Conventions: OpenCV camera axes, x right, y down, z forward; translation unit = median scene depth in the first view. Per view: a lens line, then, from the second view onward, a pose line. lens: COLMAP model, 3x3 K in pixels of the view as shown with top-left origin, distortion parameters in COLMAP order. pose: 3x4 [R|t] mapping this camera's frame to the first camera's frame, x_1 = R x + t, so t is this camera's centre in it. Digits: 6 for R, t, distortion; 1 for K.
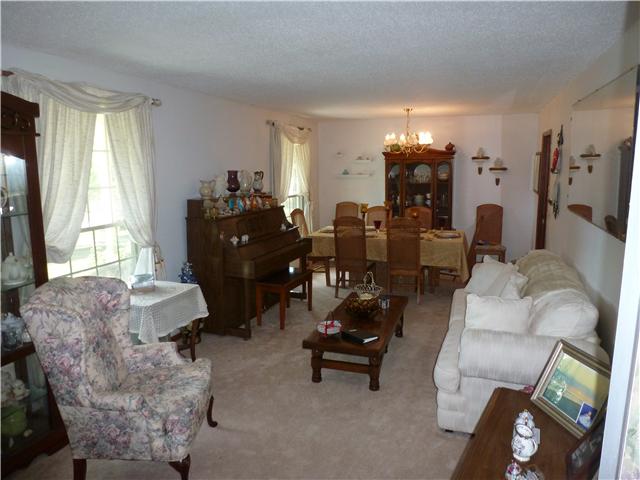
lens RADIAL K [[460.0, 0, 320.0], [0, 460.0, 240.0], [0, 0, 1]] dist [-0.064719, 0.002298]
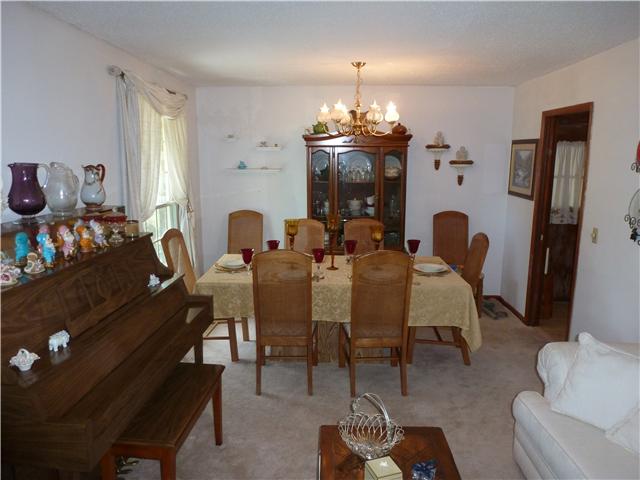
lens RADIAL K [[460.0, 0, 320.0], [0, 460.0, 240.0], [0, 0, 1]] dist [-0.064719, 0.002298]
pose [[0.953300, -0.040695, 0.299270, -0.043958], [0.035462, 0.999109, 0.022897, -0.061002], [-0.299935, -0.011215, 0.953894, 0.396995]]
